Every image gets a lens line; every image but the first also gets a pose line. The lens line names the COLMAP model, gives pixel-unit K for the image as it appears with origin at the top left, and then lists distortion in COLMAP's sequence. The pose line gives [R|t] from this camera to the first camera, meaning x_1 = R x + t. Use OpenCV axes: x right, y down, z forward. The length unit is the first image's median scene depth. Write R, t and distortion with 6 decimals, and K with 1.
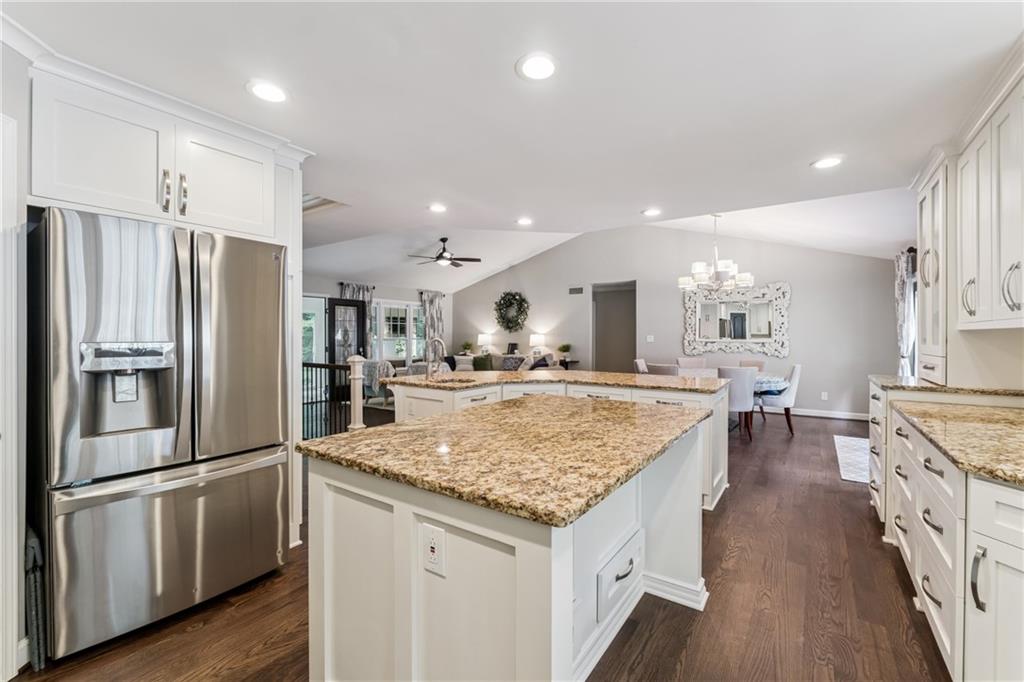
lens RADIAL K [[427.7, 0, 513.3], [0, 427.7, 333.4], [0, 0, 1]] dist [-0.008140, -0.000173]
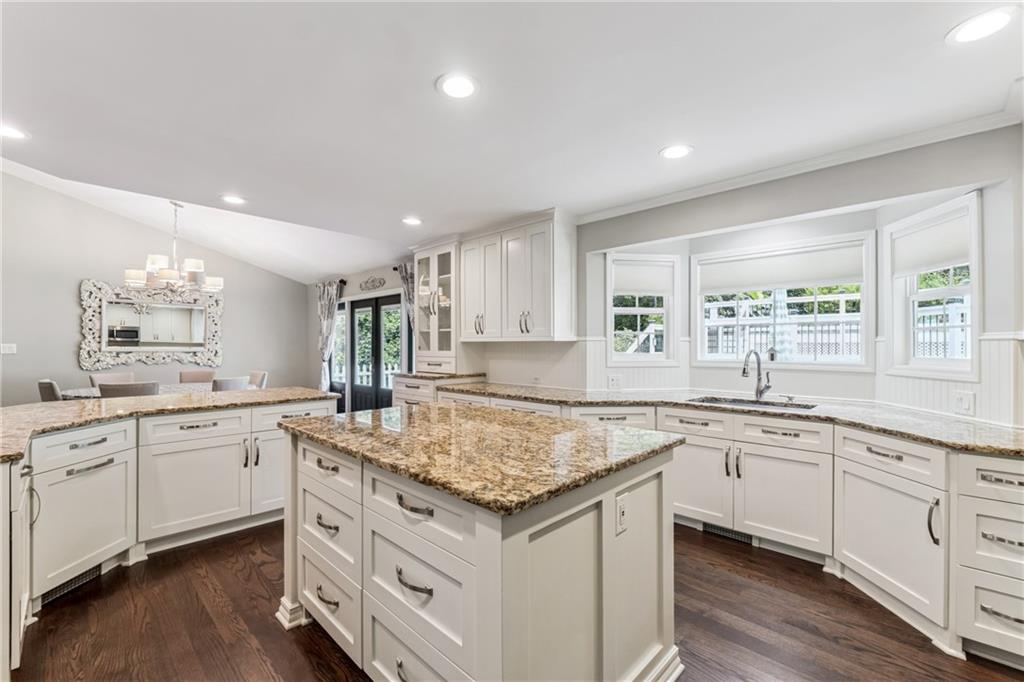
lens RADIAL K [[433.3, 0, 512.0], [0, 433.3, 341.0], [0, 0, 1]] dist [-0.010464, -0.000023]
pose [[0.154920, 0.009060, 0.987885, -0.502987], [-0.007153, 0.999942, -0.008049, 0.001485], [-0.987901, -0.005820, 0.154976, 0.373873]]
